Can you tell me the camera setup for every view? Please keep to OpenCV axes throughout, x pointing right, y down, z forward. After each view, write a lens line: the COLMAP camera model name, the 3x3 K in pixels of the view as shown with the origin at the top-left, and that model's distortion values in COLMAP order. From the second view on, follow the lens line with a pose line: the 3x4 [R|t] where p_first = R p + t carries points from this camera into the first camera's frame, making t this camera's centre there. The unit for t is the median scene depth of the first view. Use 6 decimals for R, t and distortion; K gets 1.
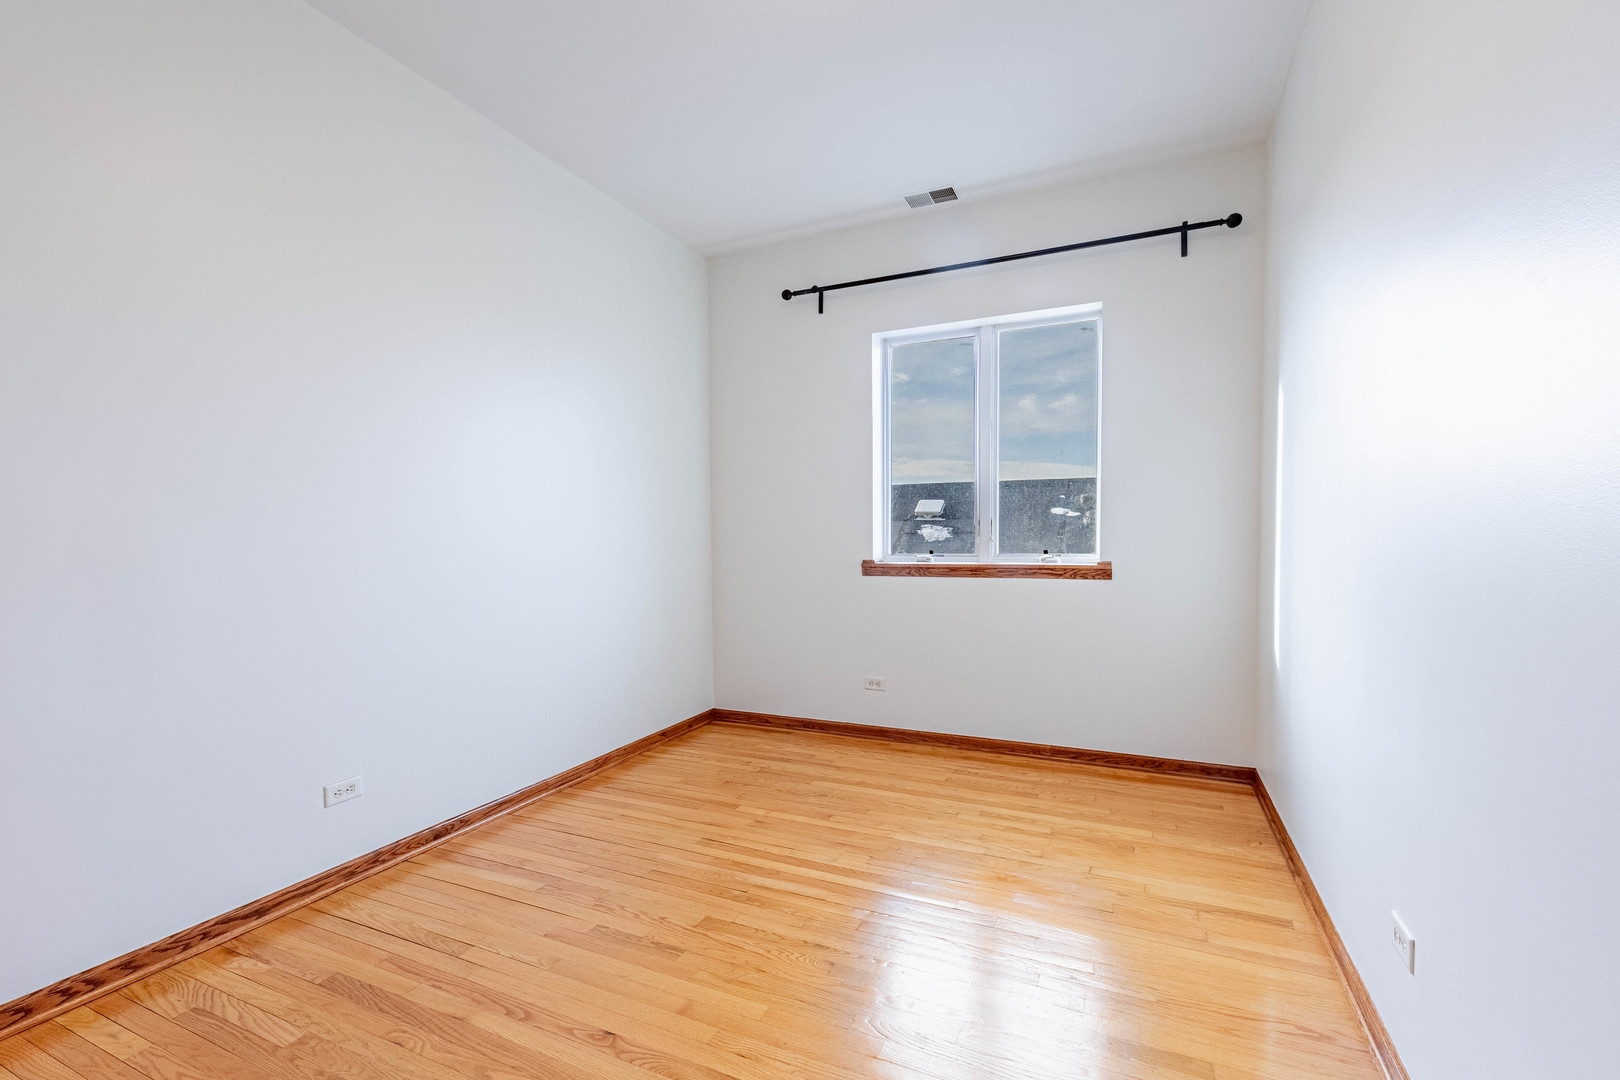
lens RADIAL K [[654.6, 0, 826.7], [0, 654.6, 547.8], [0, 0, 1]] dist [0.000079, -0.002999]
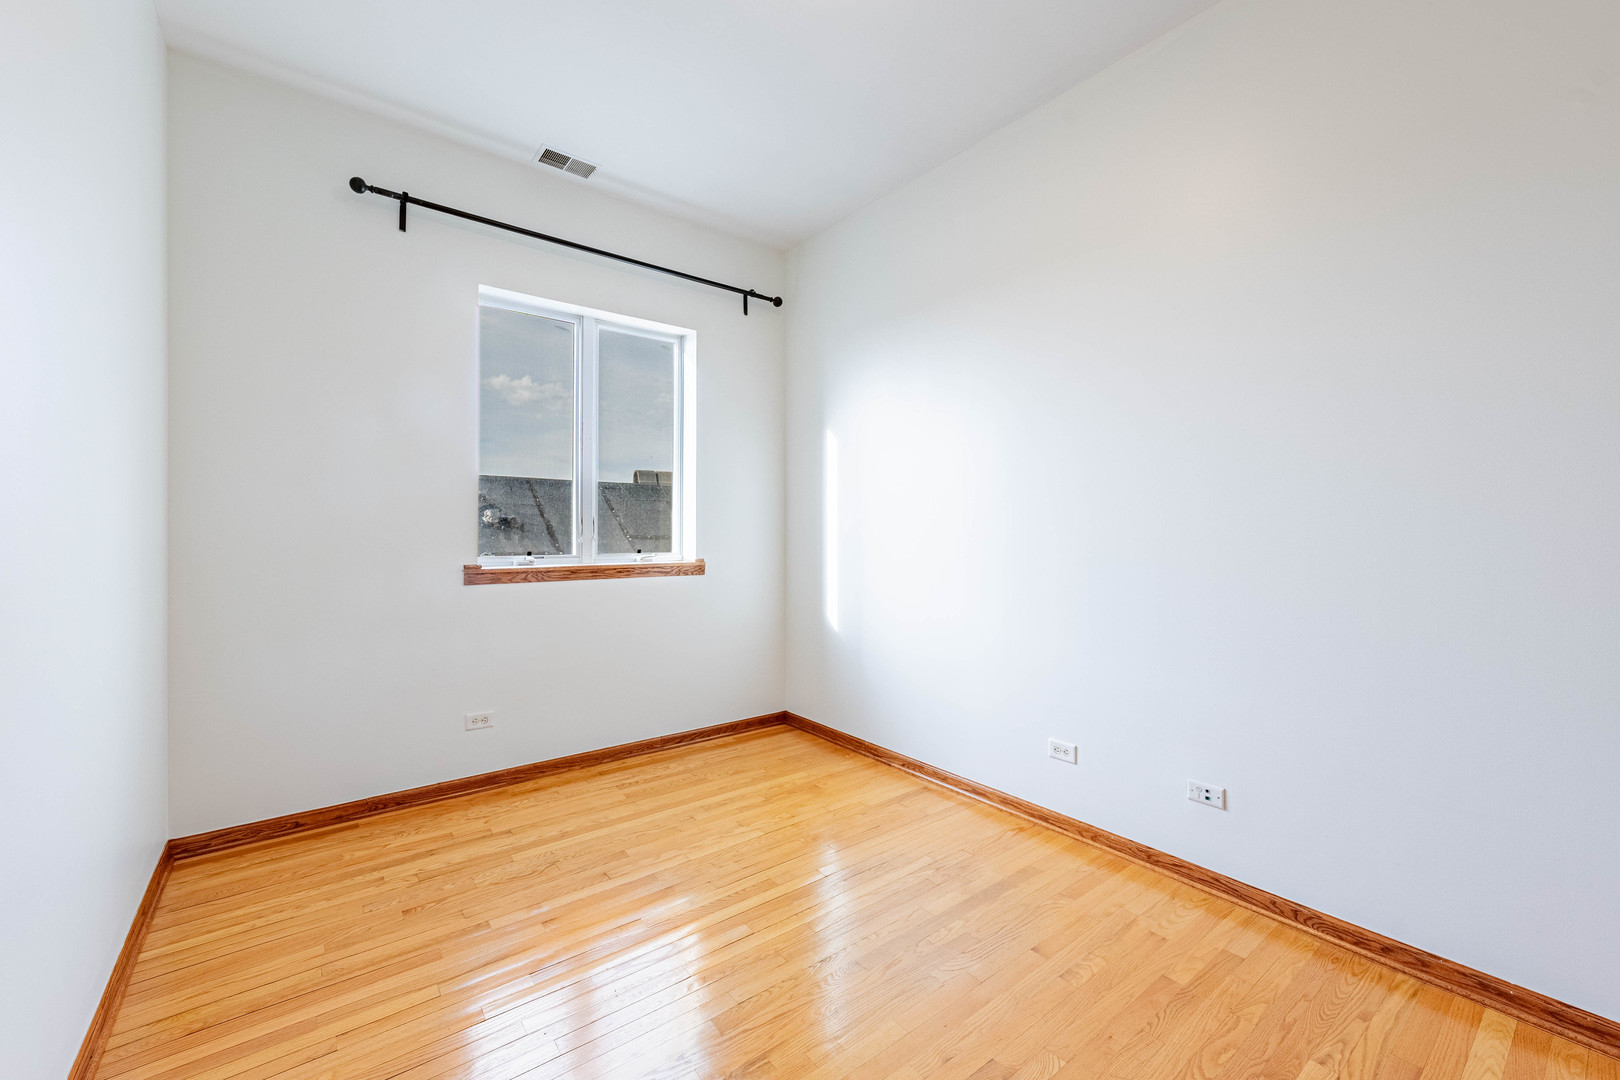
lens RADIAL K [[654.6, 0, 799.9], [0, 654.6, 524.8], [0, 0, 1]] dist [0.000079, -0.002999]
pose [[0.483990, 0.021316, 0.874814, -0.469830], [0.010764, 0.999483, -0.030309, -0.002127], [-0.875007, 0.024086, 0.483510, 0.290956]]
